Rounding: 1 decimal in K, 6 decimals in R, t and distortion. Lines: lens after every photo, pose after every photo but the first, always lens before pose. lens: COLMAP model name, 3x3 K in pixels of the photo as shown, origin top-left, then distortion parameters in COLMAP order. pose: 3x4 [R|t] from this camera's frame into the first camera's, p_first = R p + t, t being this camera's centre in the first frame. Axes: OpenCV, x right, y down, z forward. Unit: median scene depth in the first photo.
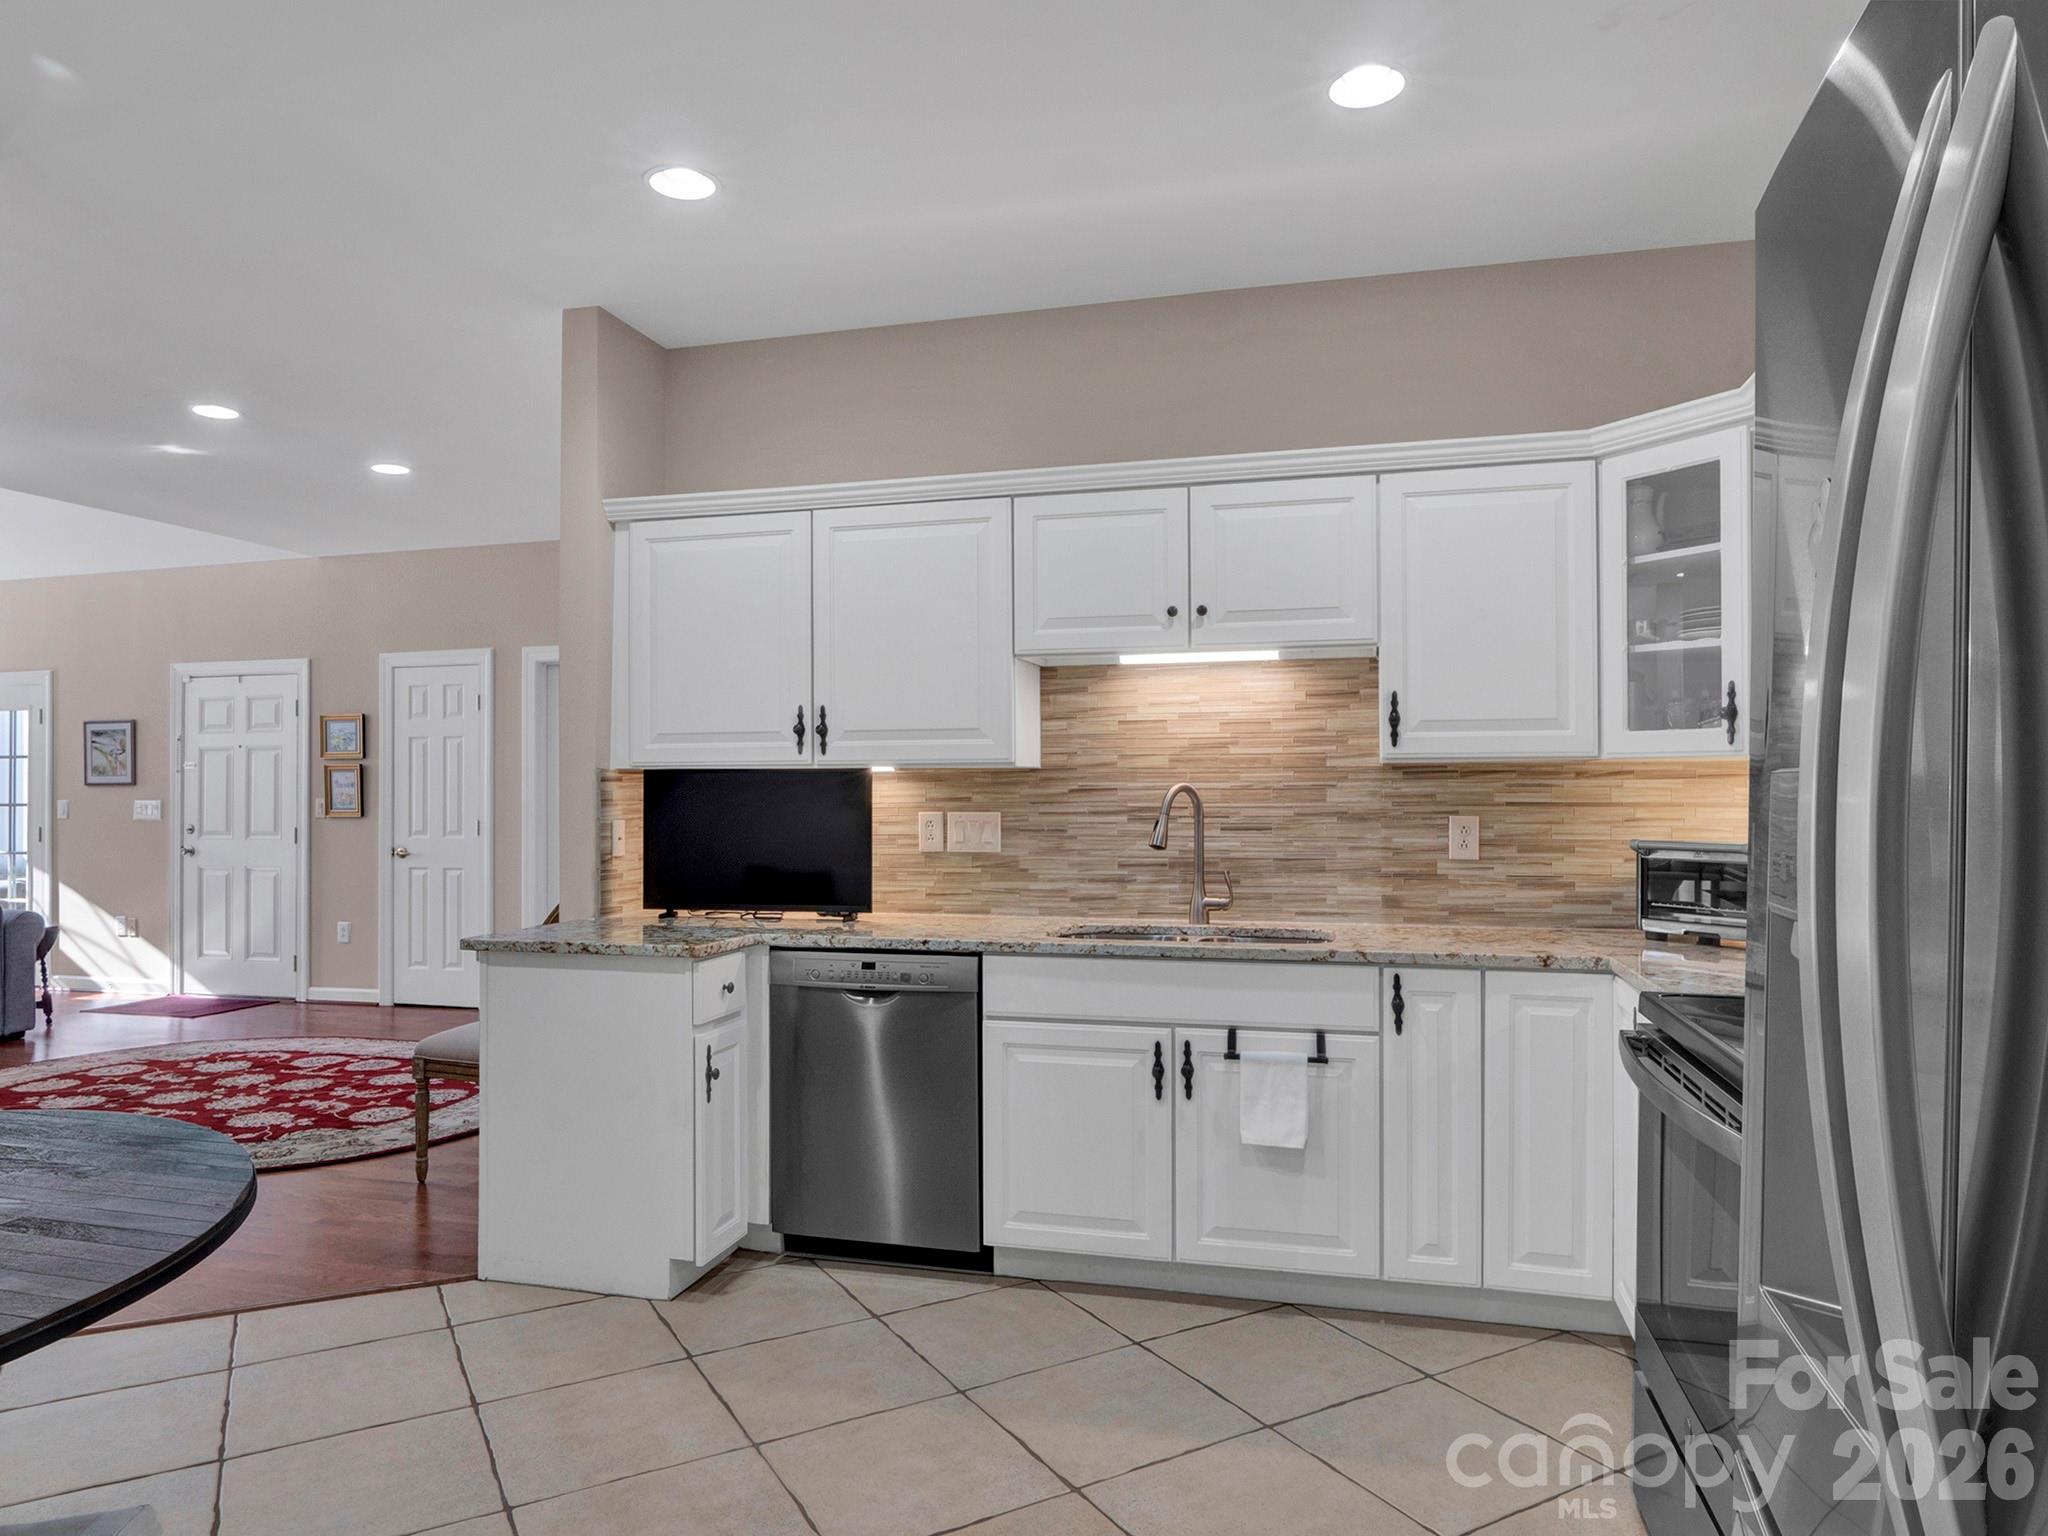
lens RADIAL K [[1320.8, 0, 1023.3], [0, 1320.8, 774.7], [0, 0, 1]] dist [-0.026625, 0.011130]
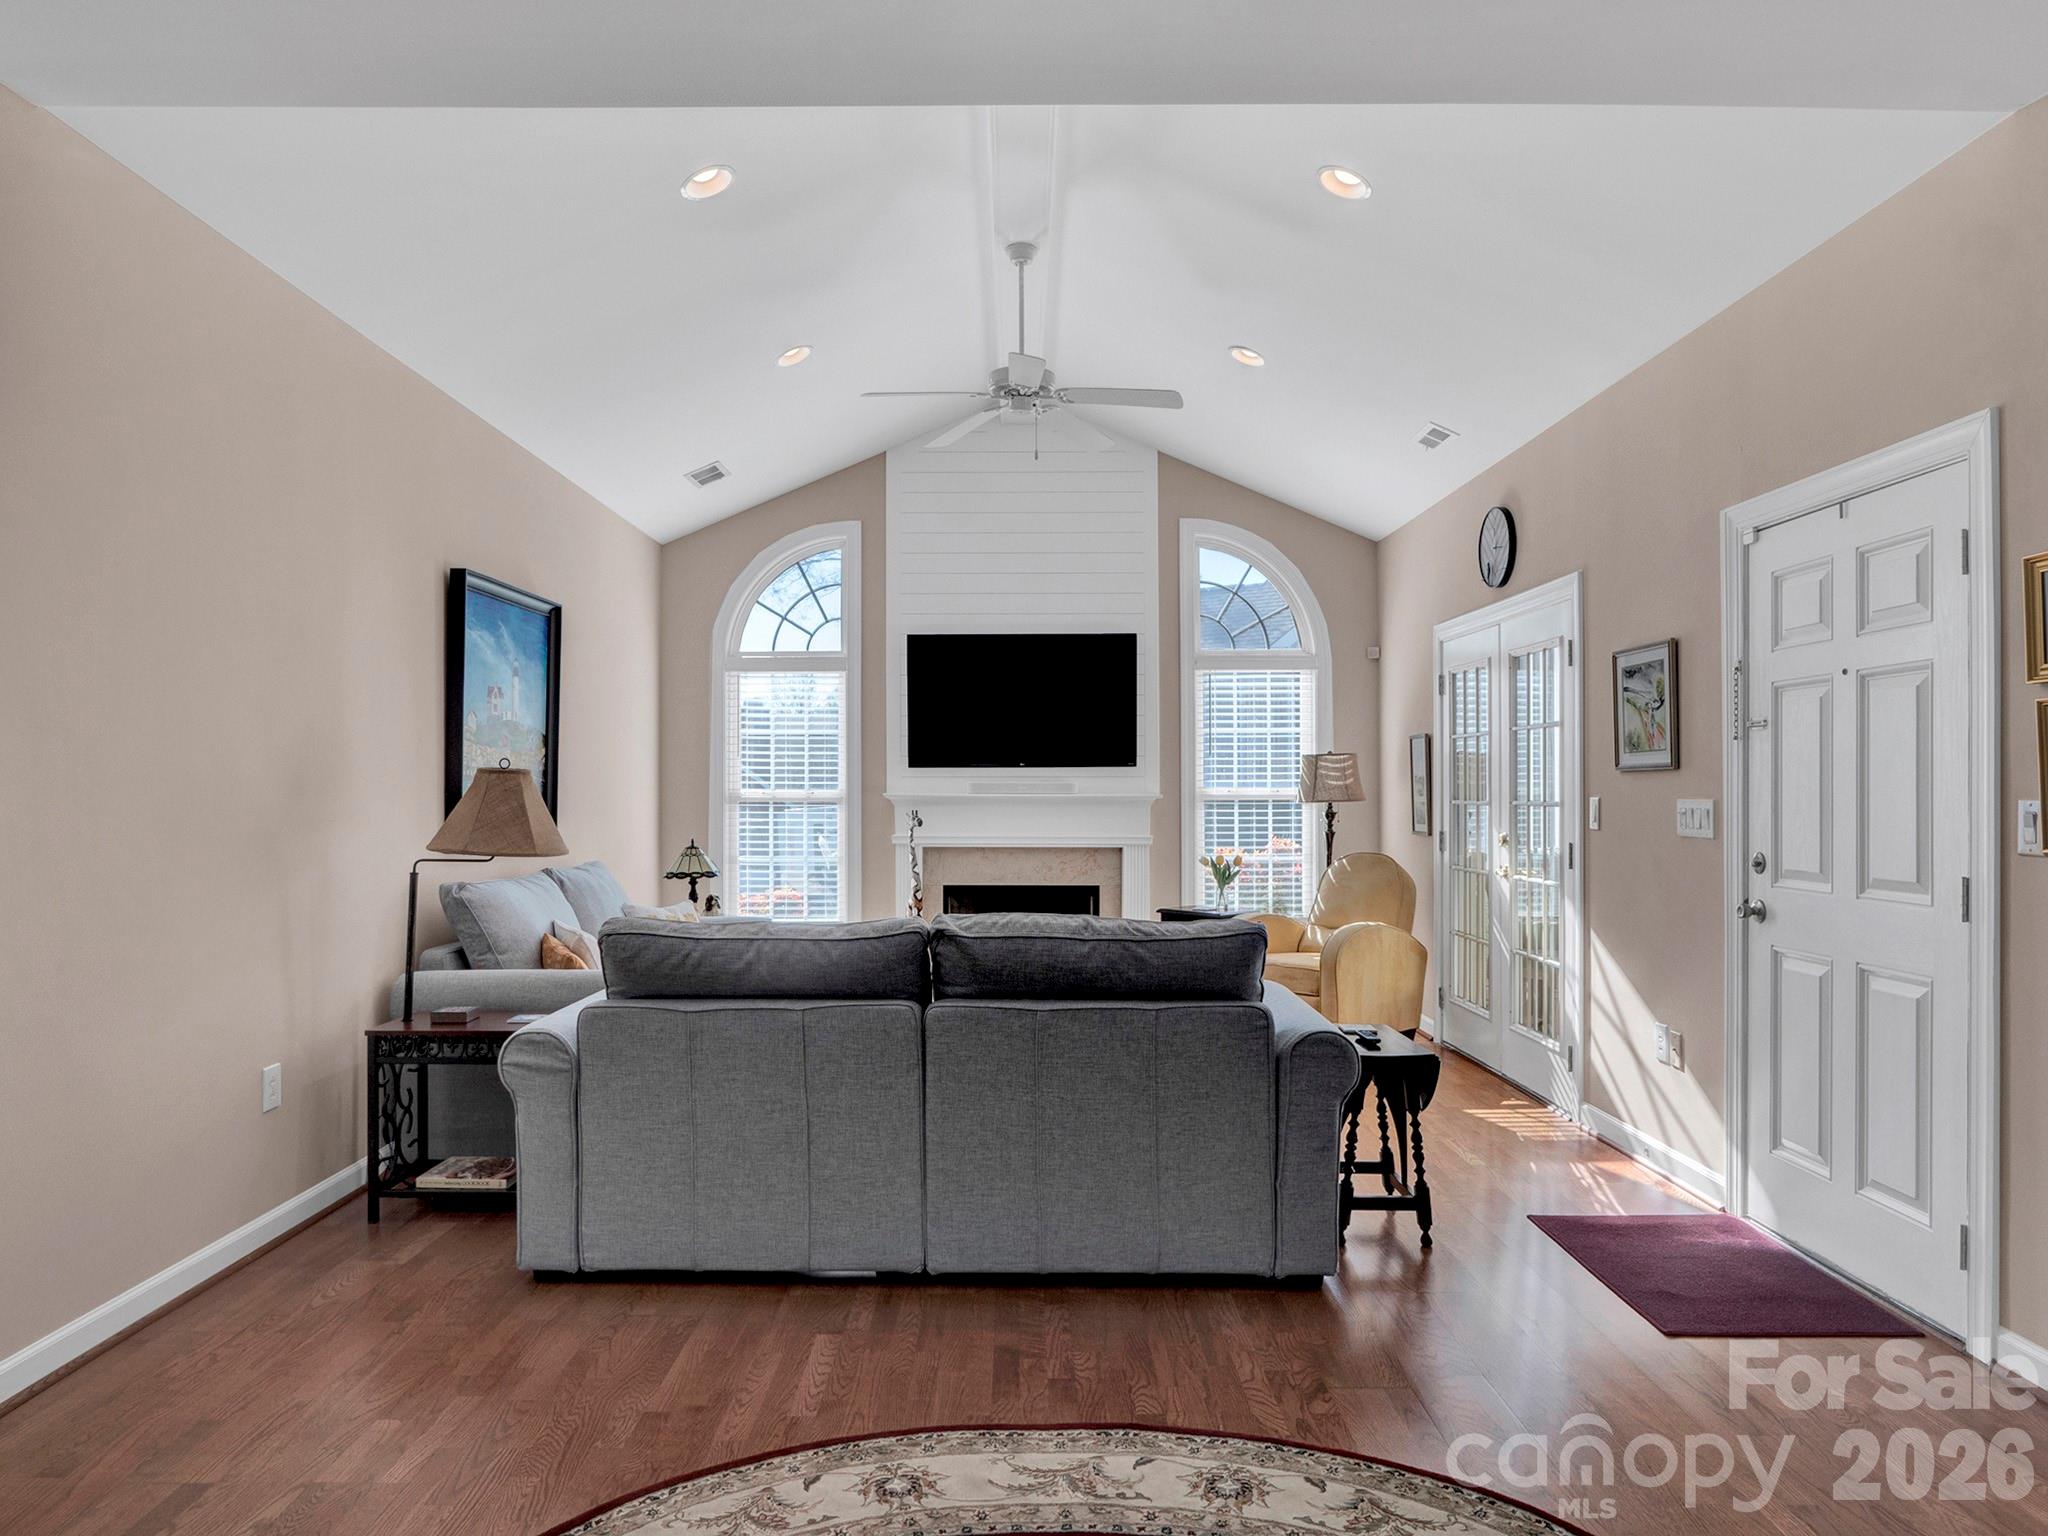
lens RADIAL K [[1320.8, 0, 1018.2], [0, 1320.8, 778.8], [0, 0, 1]] dist [-0.026625, 0.011130]
pose [[0.285374, -0.003402, -0.958410, -0.271398], [0.010442, 0.999945, -0.000440, 0.009704], [0.958359, -0.009882, 0.285394, 0.621927]]
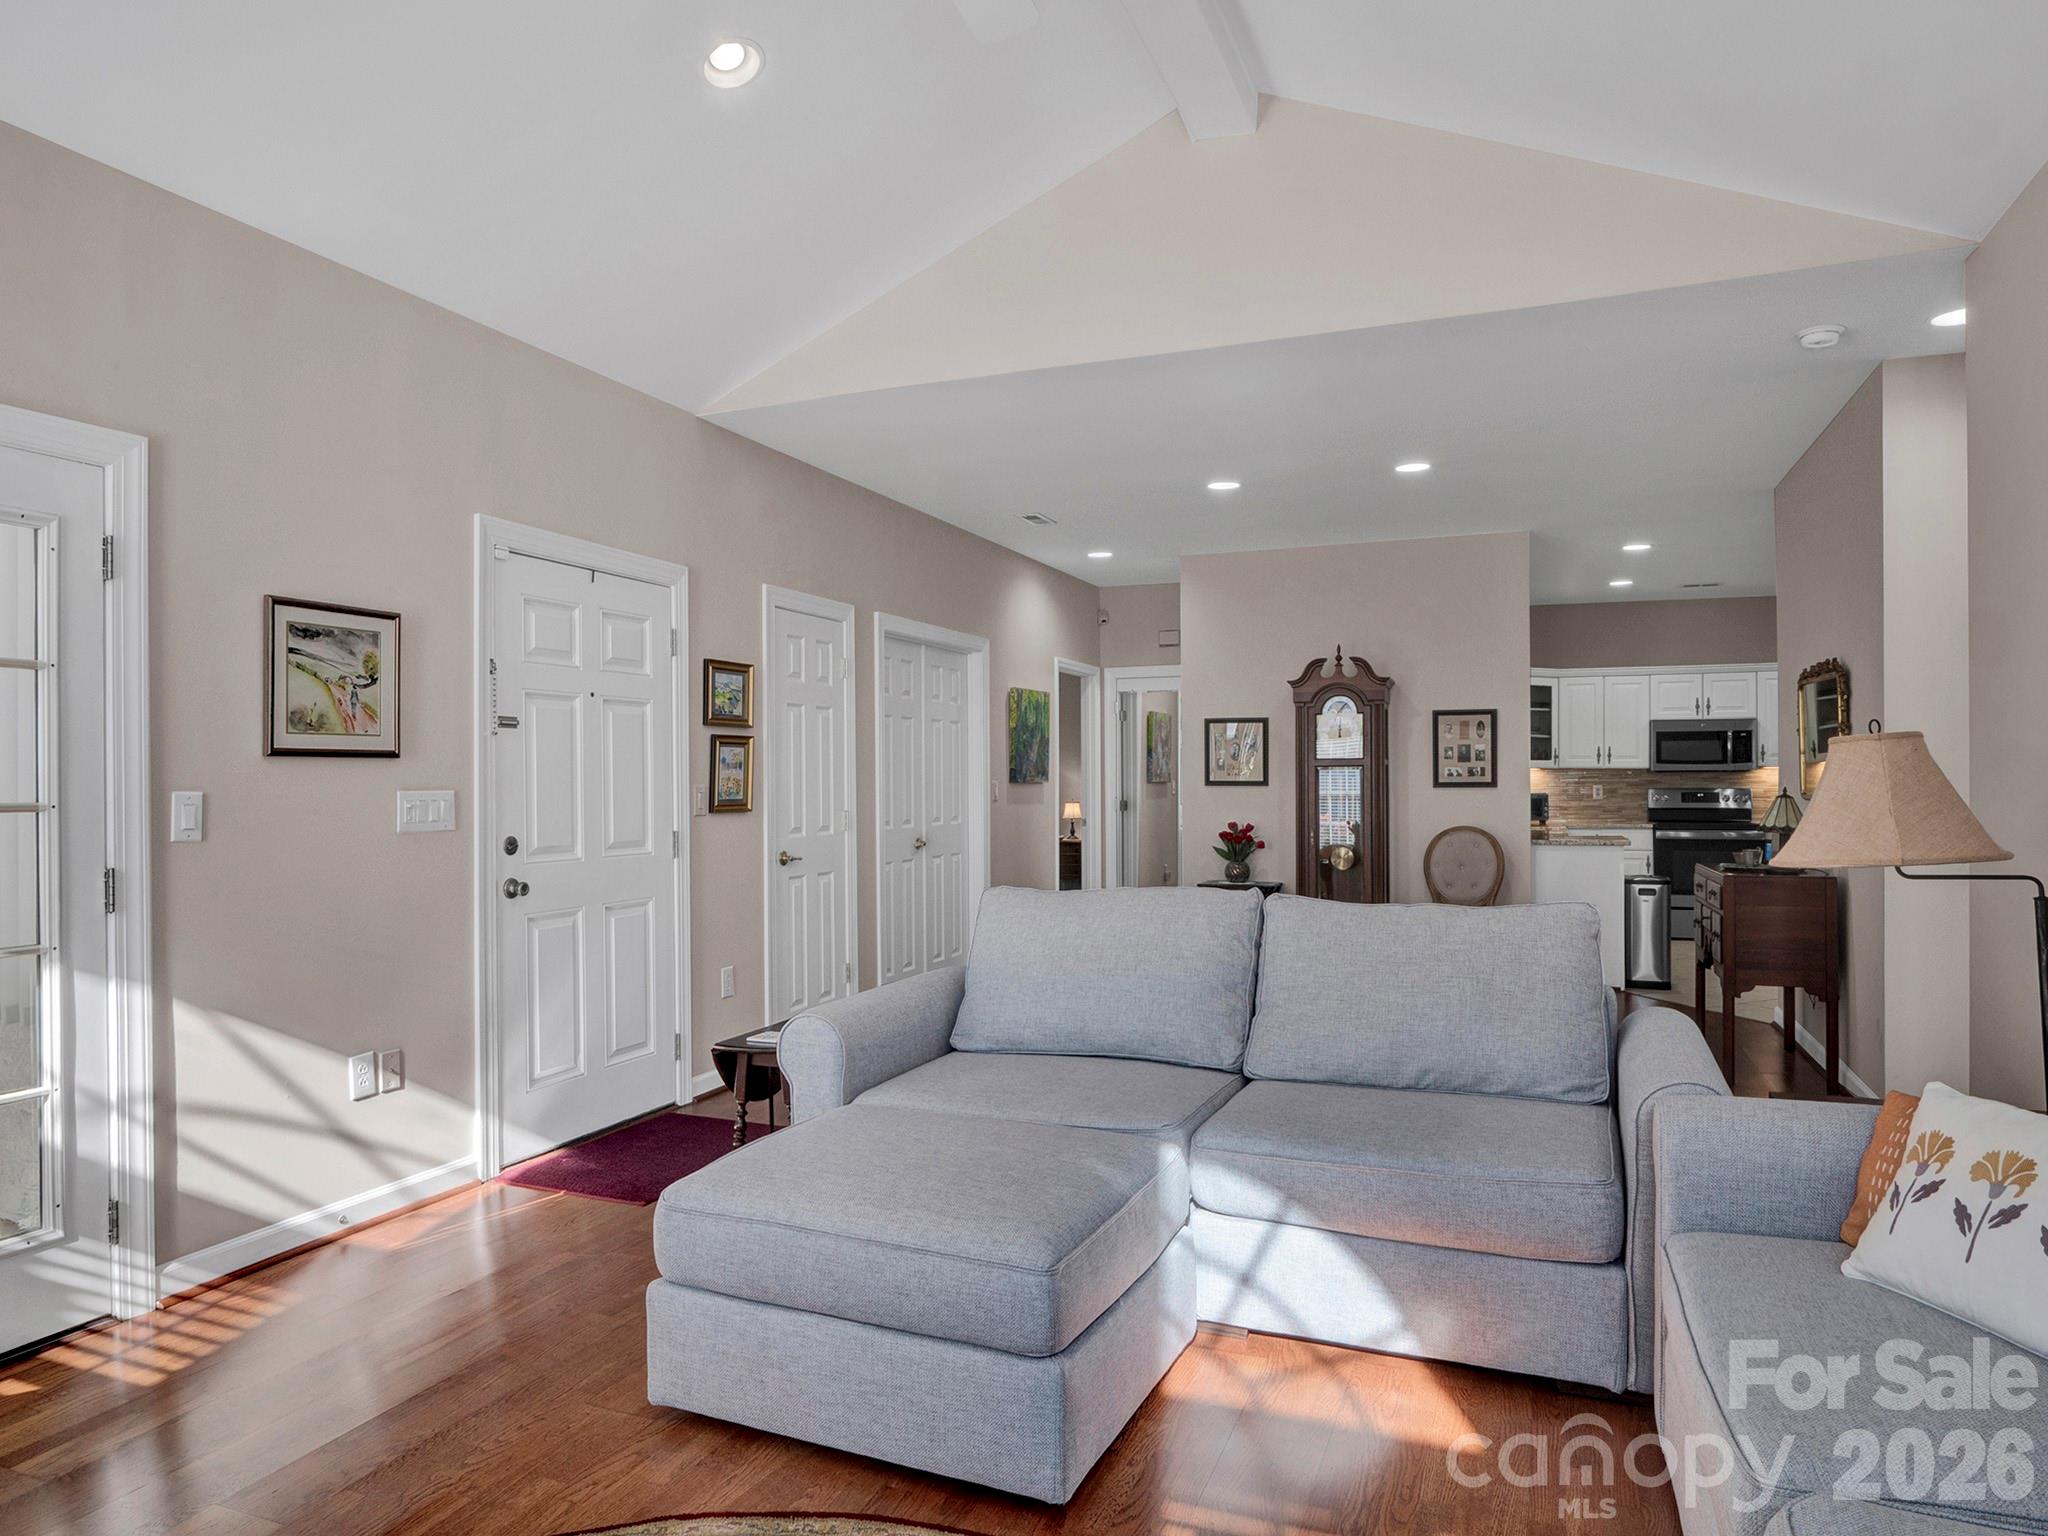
lens RADIAL K [[1320.8, 0, 1028.1], [0, 1320.8, 777.6], [0, 0, 1]] dist [-0.026625, 0.011130]
pose [[0.089985, 0.008364, 0.995908, -1.134708], [-0.006772, 0.999947, -0.007787, 0.017176], [-0.995920, -0.006043, 0.090037, 0.750737]]
